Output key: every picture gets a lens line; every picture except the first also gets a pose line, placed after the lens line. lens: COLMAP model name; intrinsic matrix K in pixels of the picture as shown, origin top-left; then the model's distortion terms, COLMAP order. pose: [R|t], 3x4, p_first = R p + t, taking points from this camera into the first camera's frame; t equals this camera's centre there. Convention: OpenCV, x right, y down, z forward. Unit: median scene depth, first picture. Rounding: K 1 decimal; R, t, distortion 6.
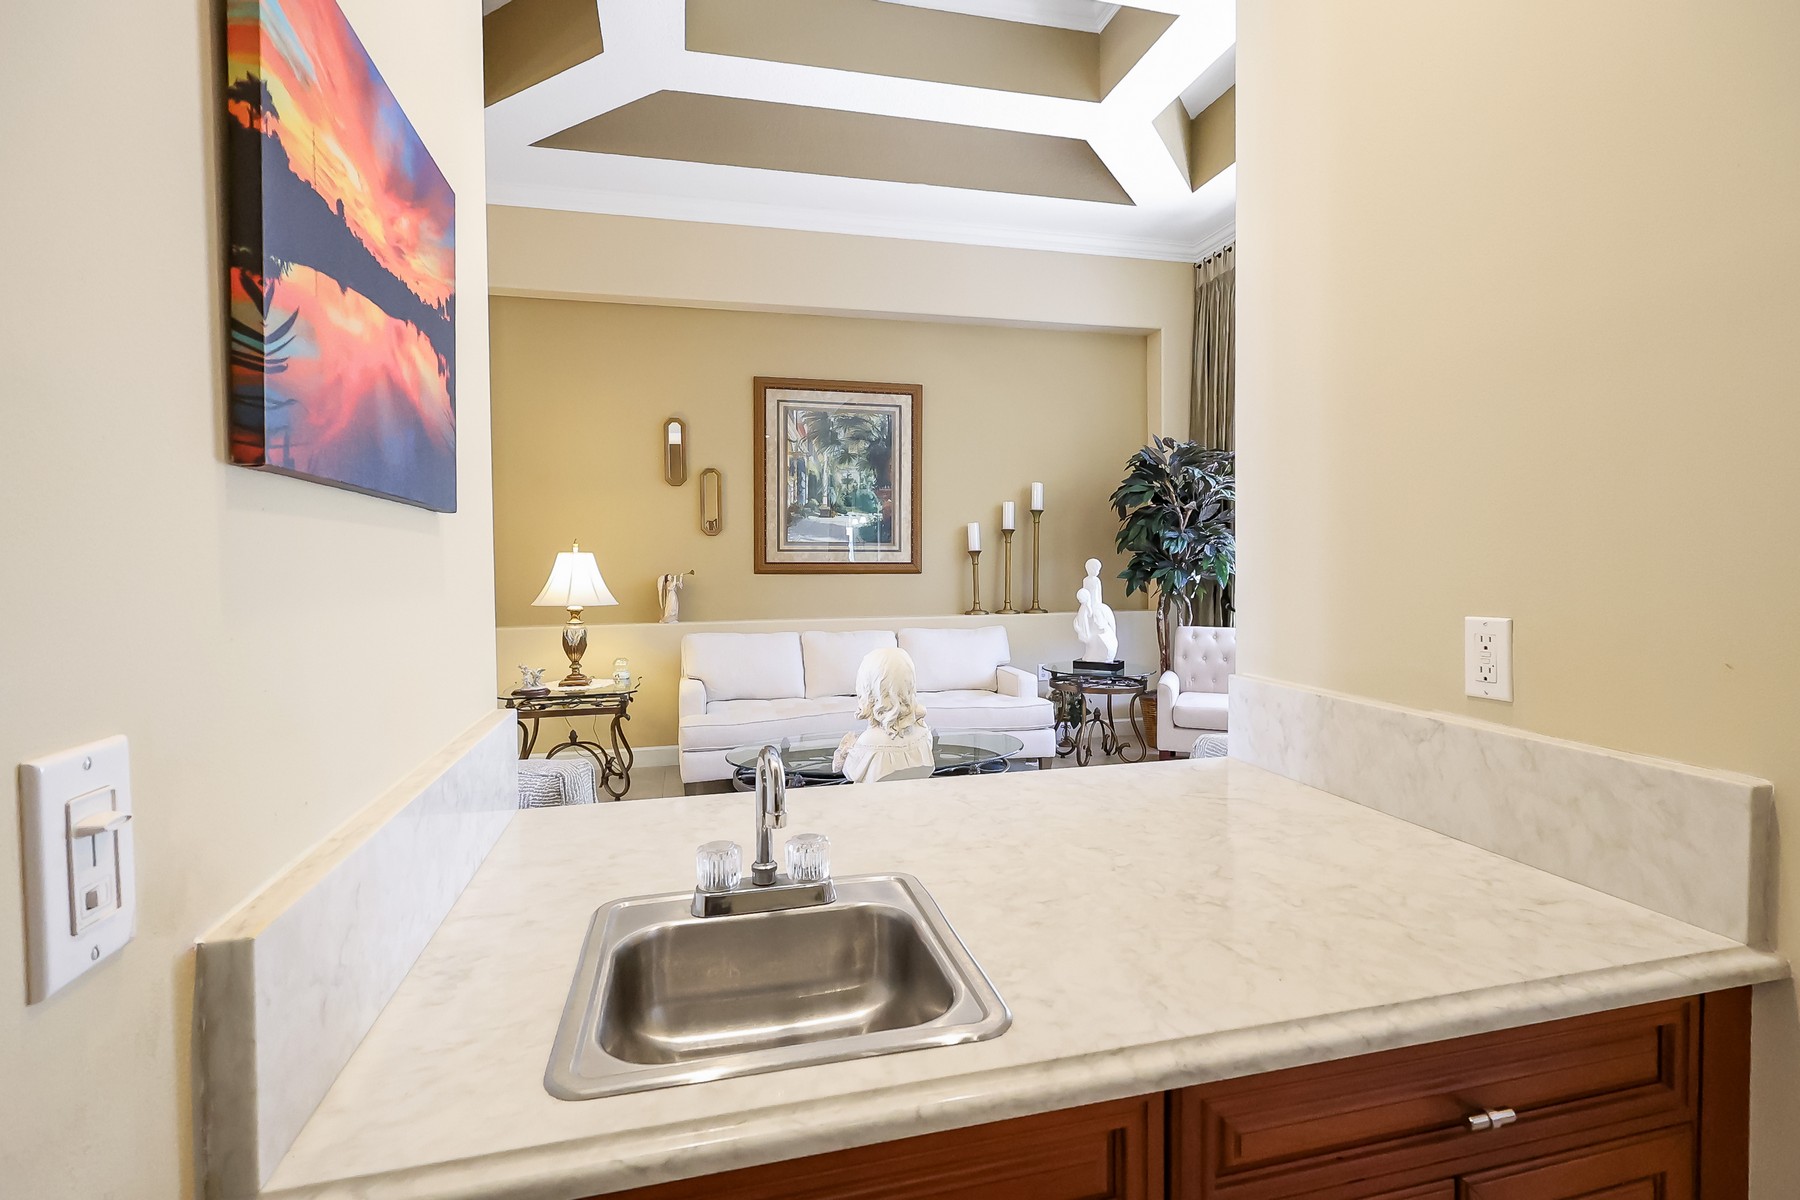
lens RADIAL K [[848.9, 0, 897.7], [0, 848.9, 589.4], [0, 0, 1]] dist [-0.002701, 0.001910]
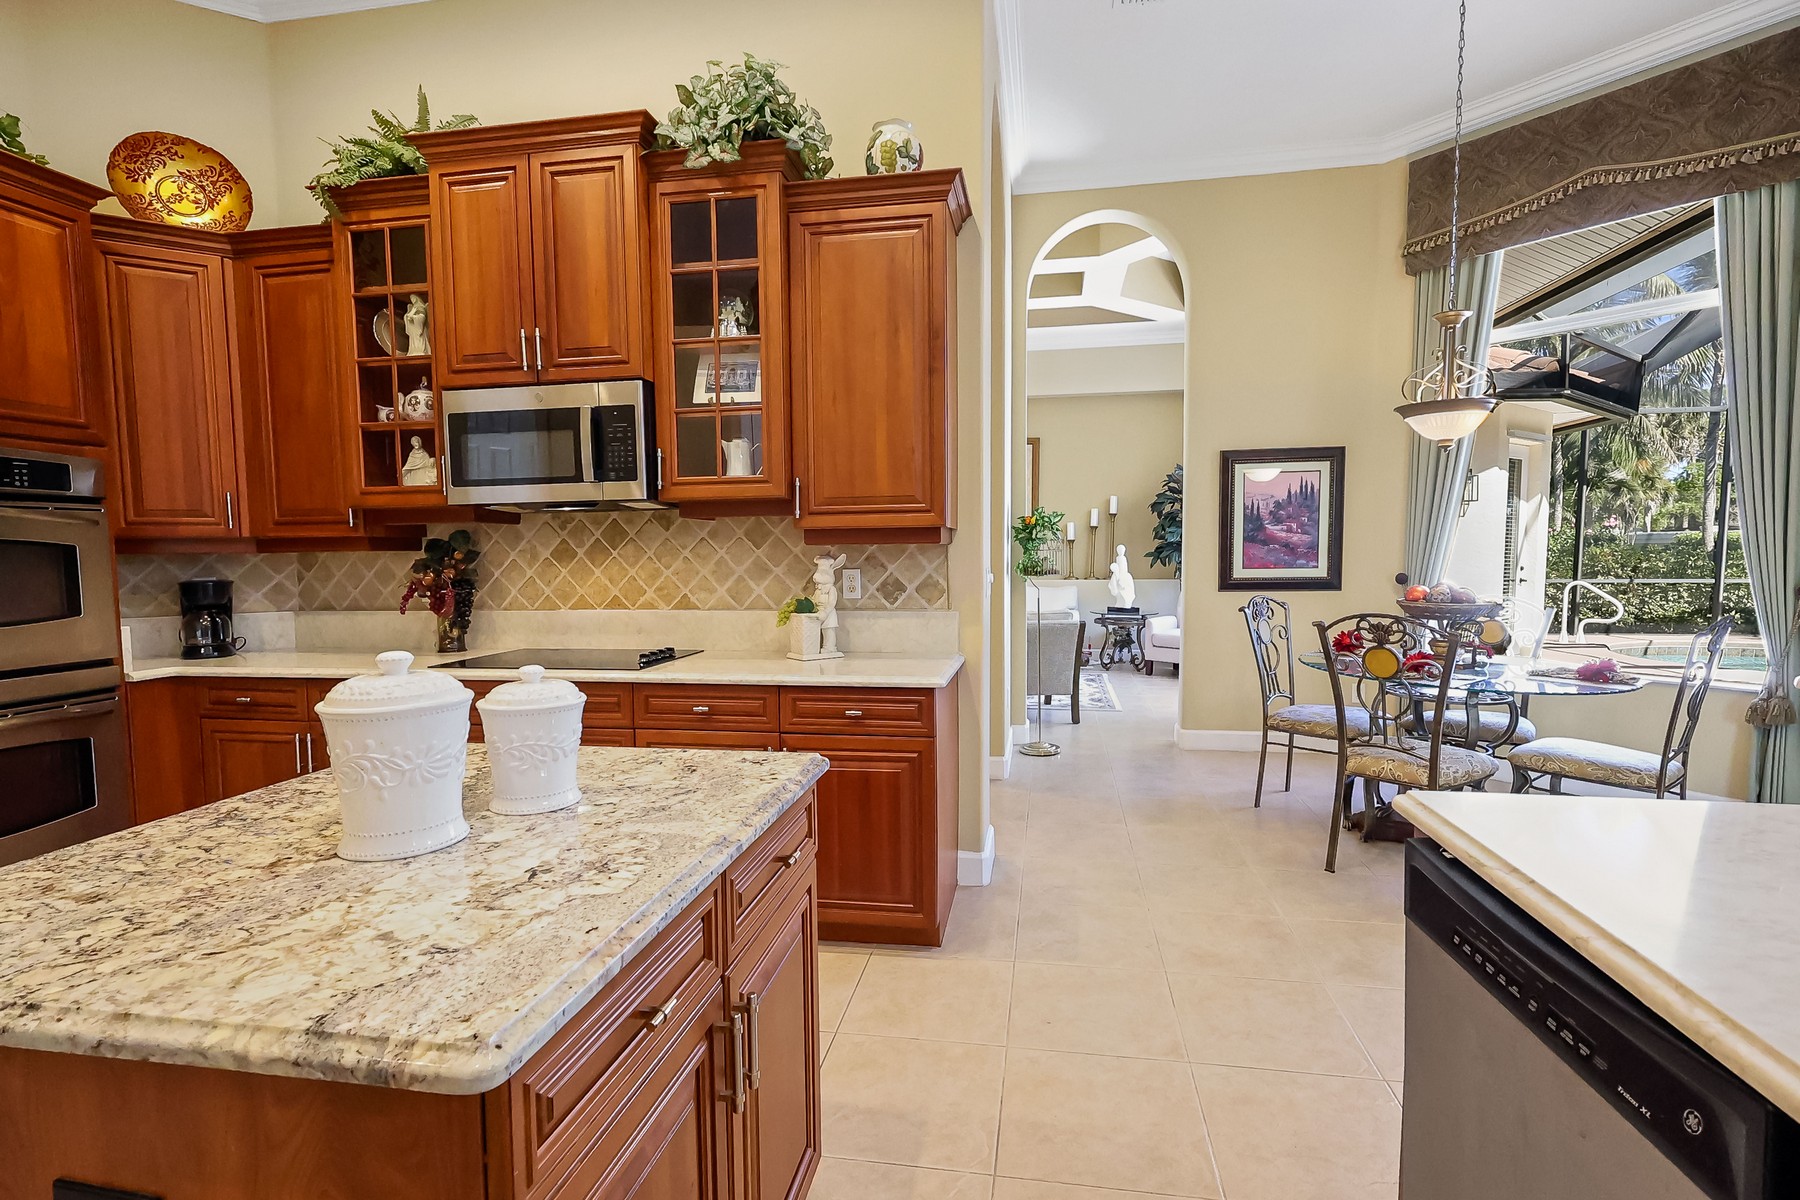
lens RADIAL K [[848.9, 0, 923.1], [0, 848.9, 591.0], [0, 0, 1]] dist [-0.002701, 0.001910]
pose [[0.923048, 0.020125, -0.384157, 0.487028], [-0.012913, 0.999689, 0.021344, 0.021730], [0.384467, -0.014741, 0.923021, -0.633968]]
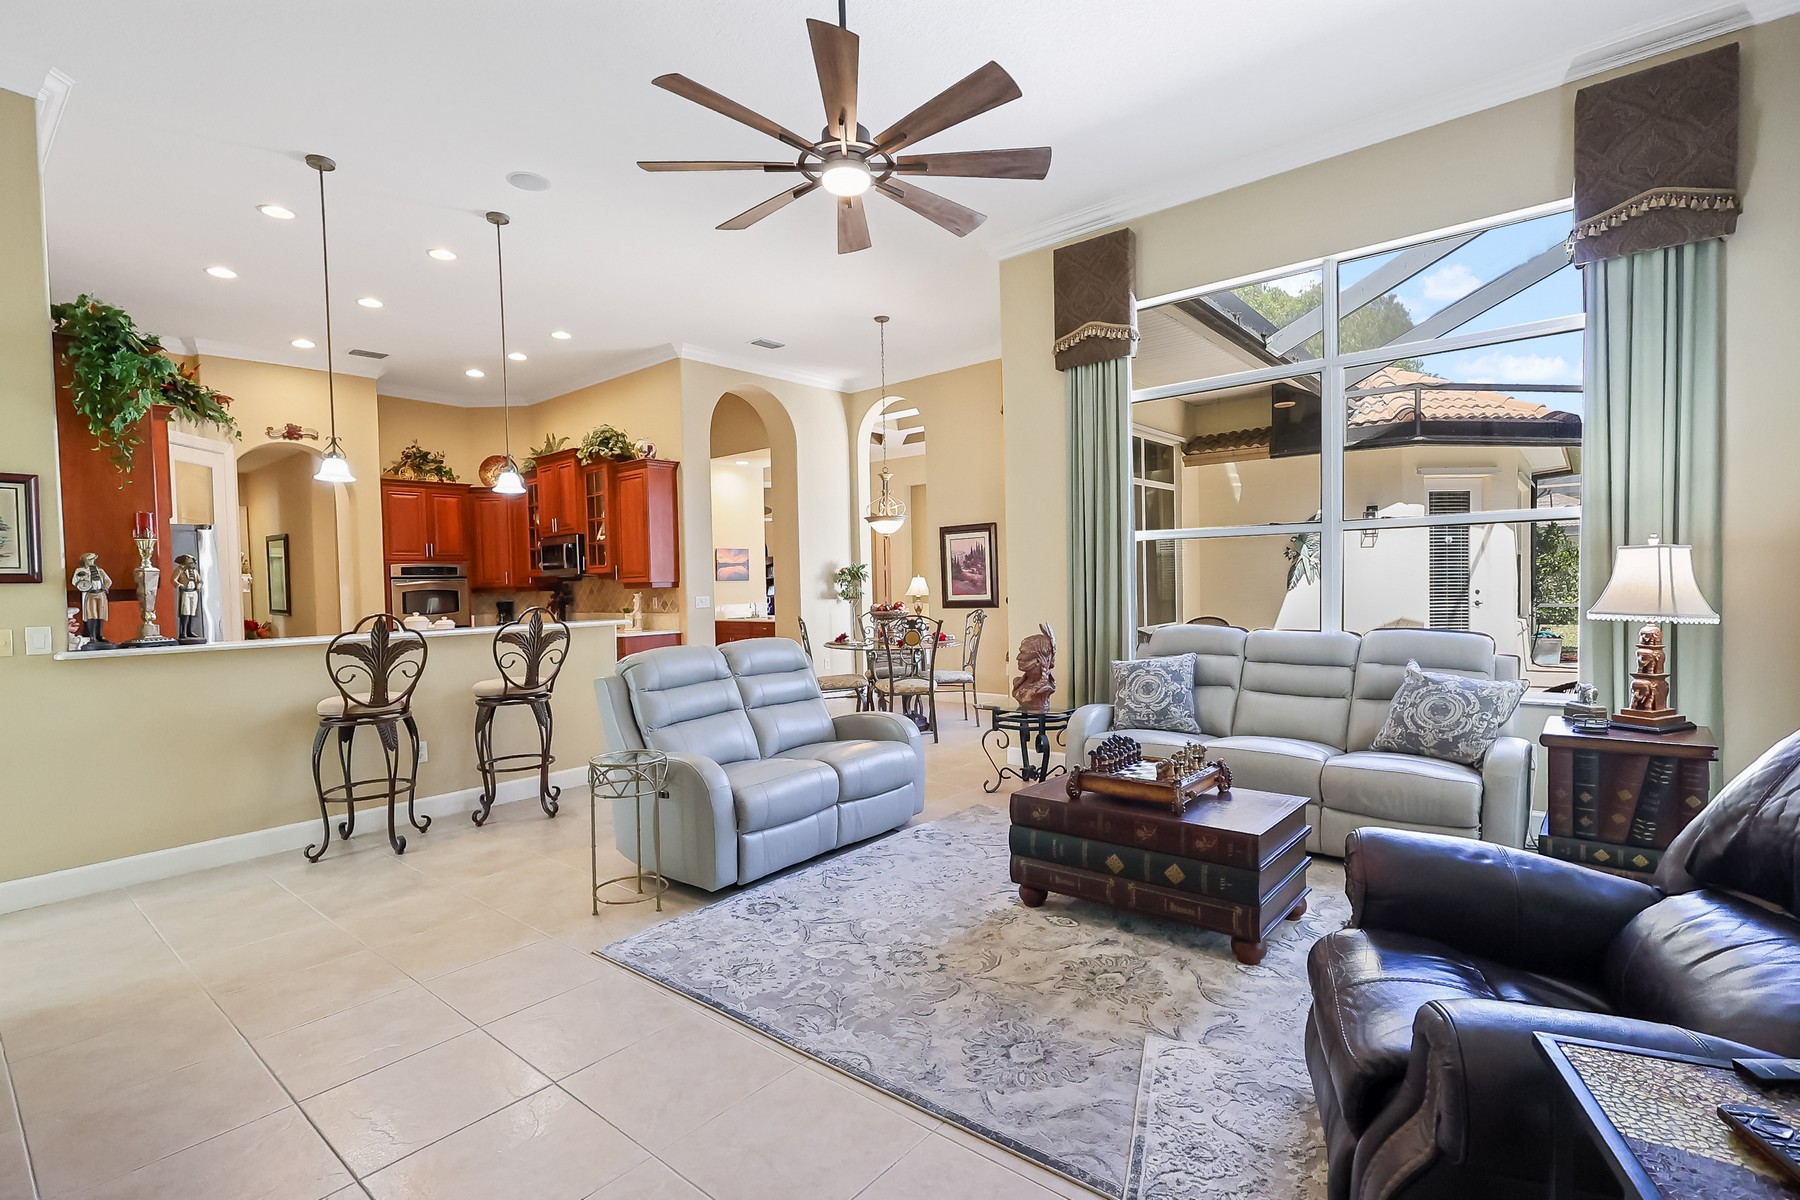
lens RADIAL K [[848.9, 0, 895.0], [0, 848.9, 605.1], [0, 0, 1]] dist [-0.002701, 0.001910]
pose [[0.589527, 0.016062, -0.807589, 1.649753], [-0.008481, 0.999870, 0.013695, 0.010109], [0.807704, -0.001225, 0.589587, -0.667648]]
